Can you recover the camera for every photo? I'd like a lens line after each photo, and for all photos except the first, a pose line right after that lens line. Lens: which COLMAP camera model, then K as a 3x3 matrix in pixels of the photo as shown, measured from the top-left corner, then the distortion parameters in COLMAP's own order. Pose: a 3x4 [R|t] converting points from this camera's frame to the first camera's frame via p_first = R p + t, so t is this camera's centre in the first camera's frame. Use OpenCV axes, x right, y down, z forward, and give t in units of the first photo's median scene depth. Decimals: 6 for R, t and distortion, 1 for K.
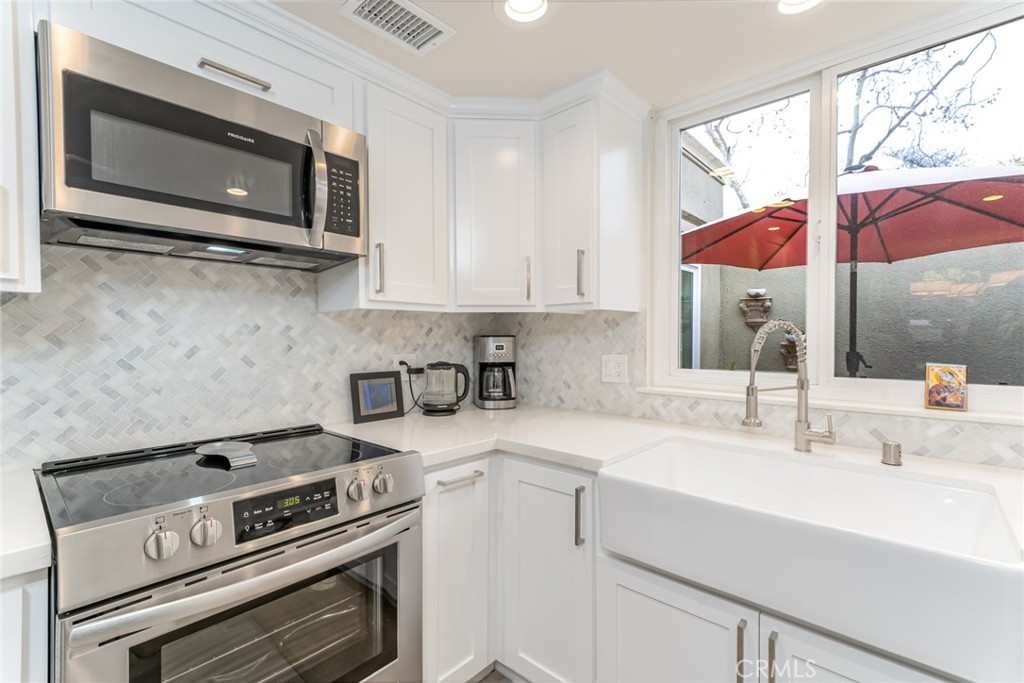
lens RADIAL K [[458.0, 0, 512.1], [0, 458.0, 344.2], [0, 0, 1]] dist [0.003790, -0.000119]
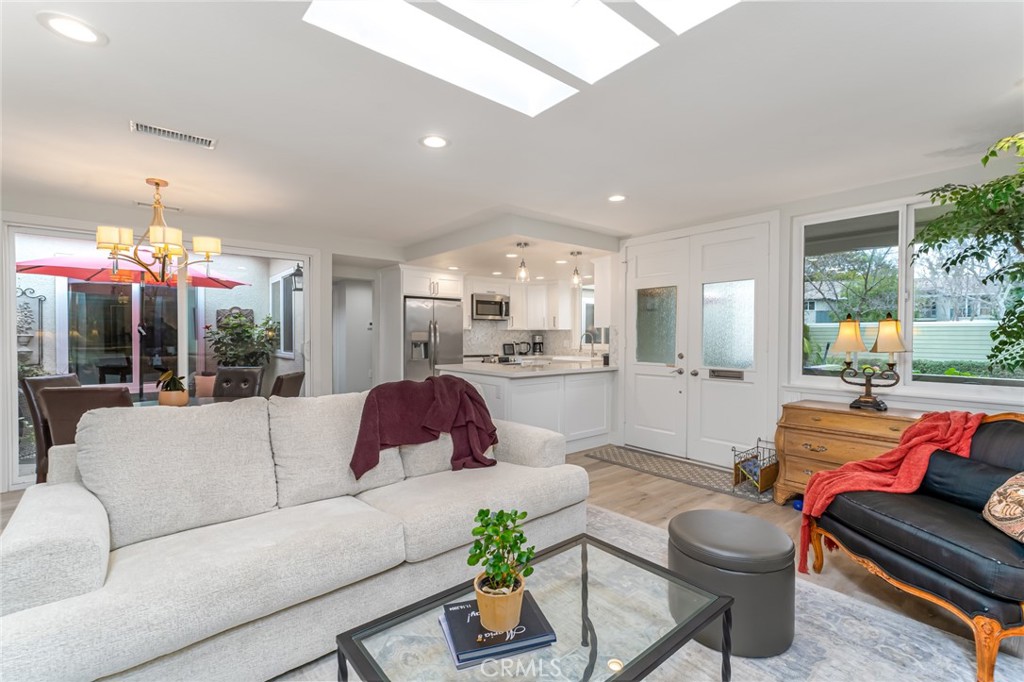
lens RADIAL K [[458.0, 0, 513.4], [0, 458.0, 342.3], [0, 0, 1]] dist [0.003790, -0.000119]
pose [[0.988980, 0.005005, -0.147967, 0.387250], [-0.004827, 0.999987, 0.001566, 0.040051], [0.147973, -0.000834, 0.988991, -3.294635]]
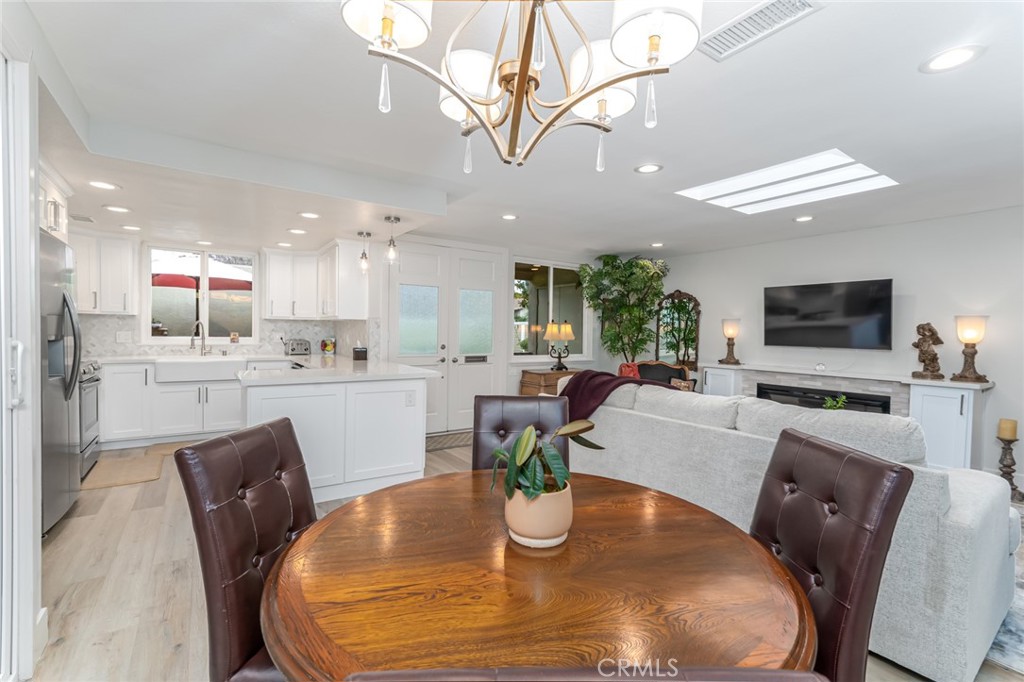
lens RADIAL K [[458.0, 0, 515.0], [0, 458.0, 341.4], [0, 0, 1]] dist [0.003790, -0.000119]
pose [[0.232571, -0.017756, 0.972417, -1.859764], [-0.004340, 0.999804, 0.019294, 0.020365], [-0.972570, -0.008707, 0.232448, -1.812917]]
